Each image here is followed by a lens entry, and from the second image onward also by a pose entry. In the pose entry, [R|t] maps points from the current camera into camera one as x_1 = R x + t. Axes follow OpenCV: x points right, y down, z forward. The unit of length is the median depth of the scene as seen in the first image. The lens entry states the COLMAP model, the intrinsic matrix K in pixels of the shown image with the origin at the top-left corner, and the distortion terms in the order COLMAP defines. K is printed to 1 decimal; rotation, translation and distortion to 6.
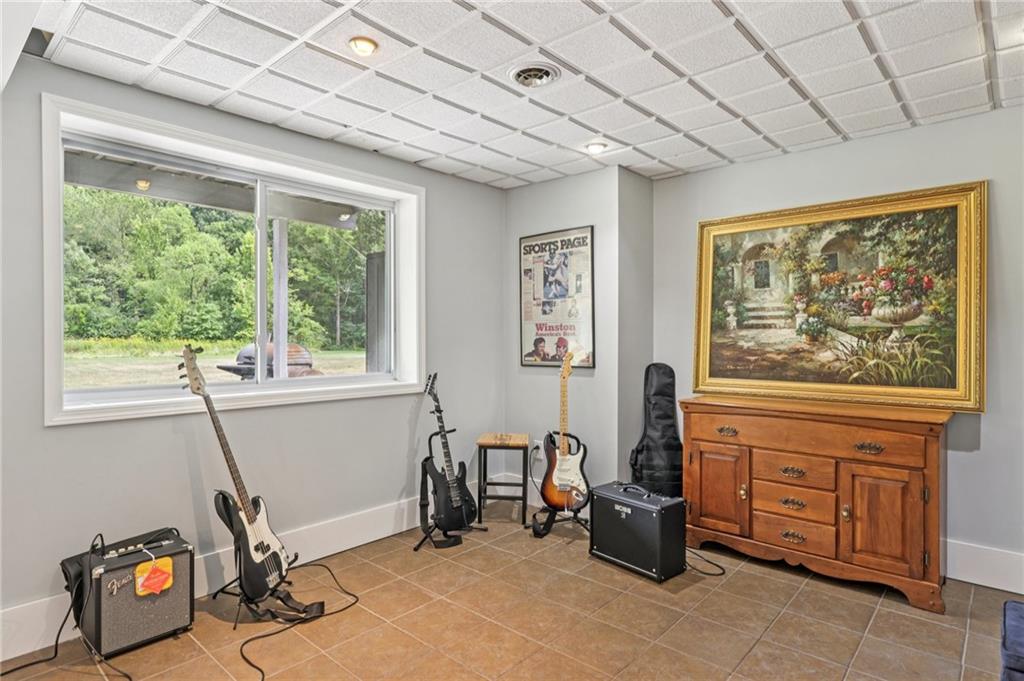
lens RADIAL K [[579.5, 0, 506.3], [0, 579.5, 339.4], [0, 0, 1]] dist [-0.001272, -0.002755]
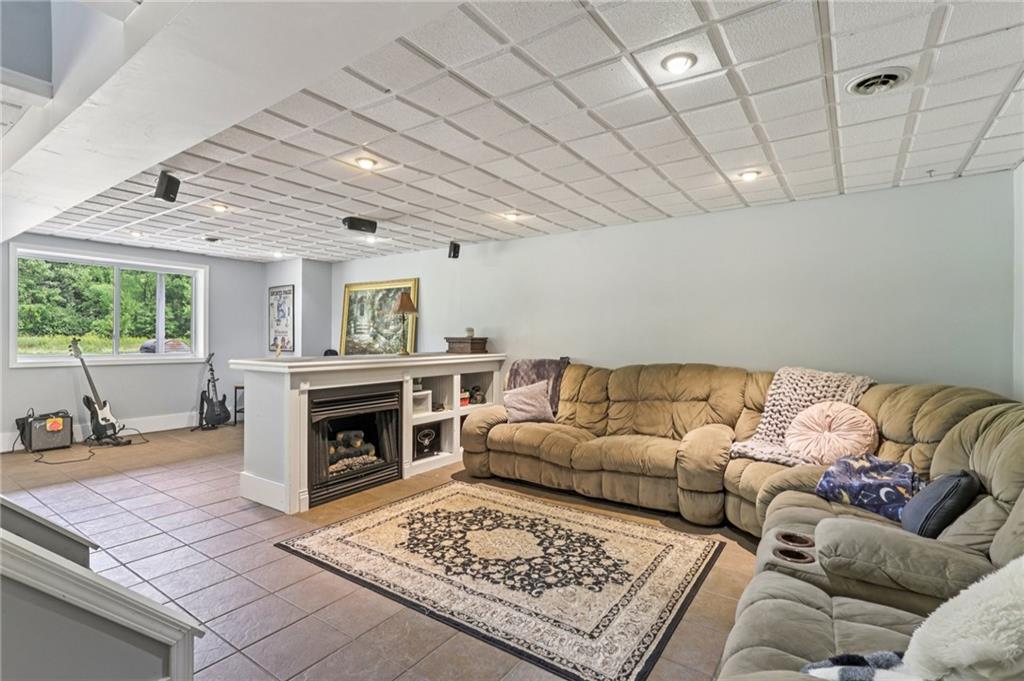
lens RADIAL K [[492.7, 0, 508.9], [0, 492.7, 338.3], [0, 0, 1]] dist [-0.005194, -0.001544]
pose [[0.991057, 0.010239, 0.133048, 0.693546], [-0.009618, 0.999940, -0.005306, 0.003208], [-0.133095, 0.003979, 0.991095, -0.905041]]
